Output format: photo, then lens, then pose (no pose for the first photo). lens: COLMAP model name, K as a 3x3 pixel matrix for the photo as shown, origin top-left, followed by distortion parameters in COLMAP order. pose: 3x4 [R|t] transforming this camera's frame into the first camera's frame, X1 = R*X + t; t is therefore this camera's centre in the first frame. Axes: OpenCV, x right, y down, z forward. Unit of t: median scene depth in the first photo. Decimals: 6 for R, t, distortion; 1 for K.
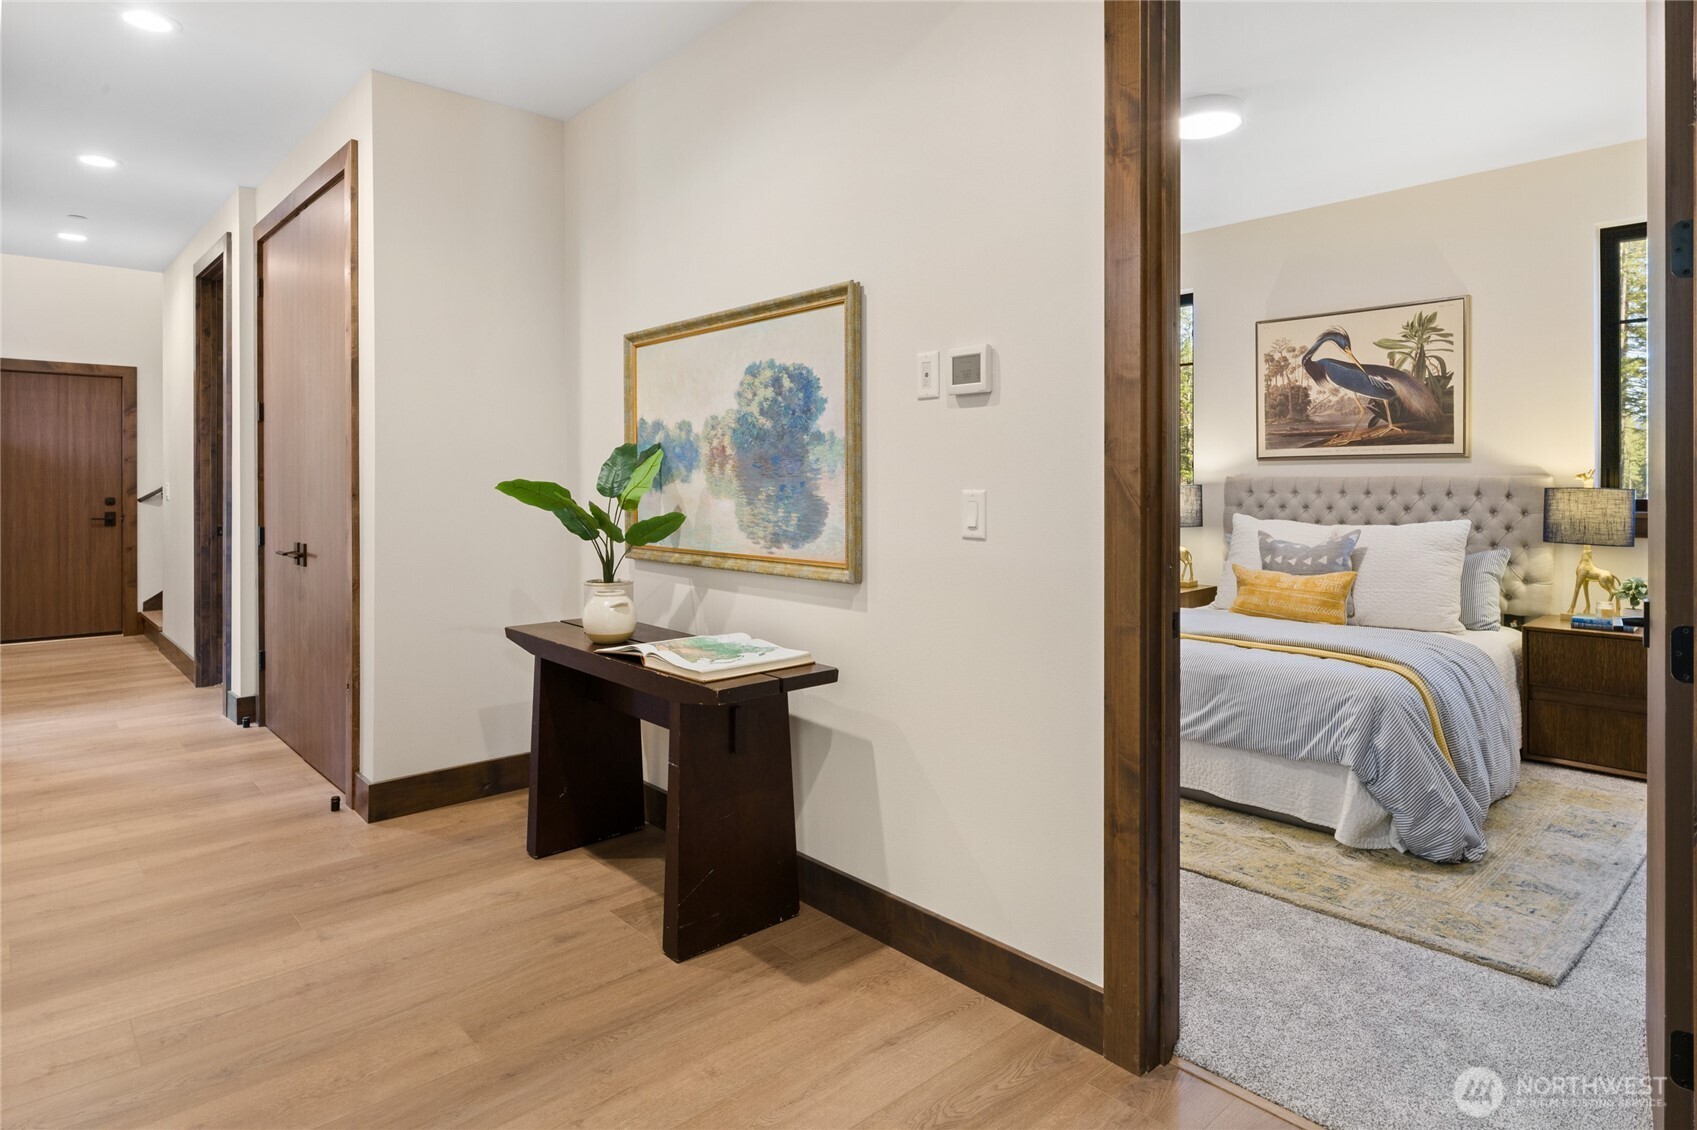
lens RADIAL K [[921.8, 0, 875.5], [0, 921.8, 486.5], [0, 0, 1]] dist [-0.001891, 0.000622]
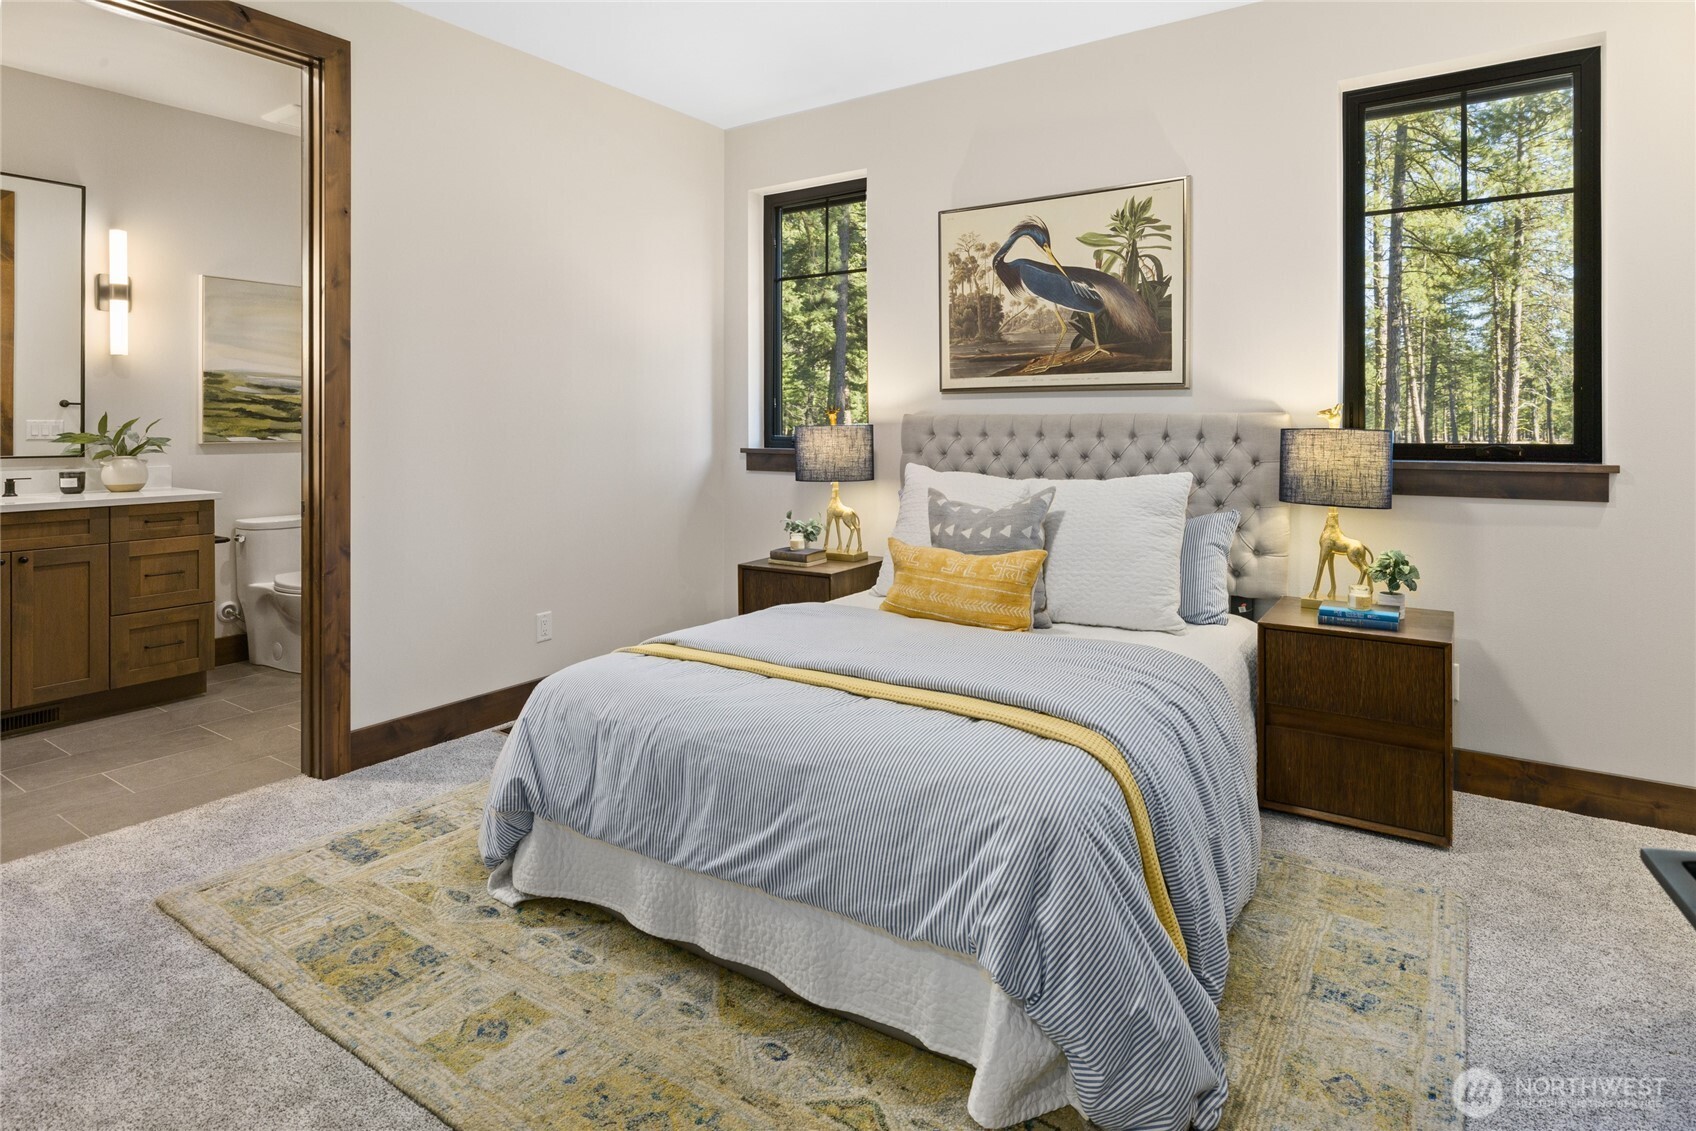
lens RADIAL K [[924.2, 0, 853.2], [0, 924.2, 429.0], [0, 0, 1]] dist [-0.000018, -0.000433]
pose [[0.973524, -0.000800, 0.228584, 0.217155], [0.000463, 0.999999, 0.001528, 0.000436], [-0.228585, -0.001382, 0.973523, 0.348962]]
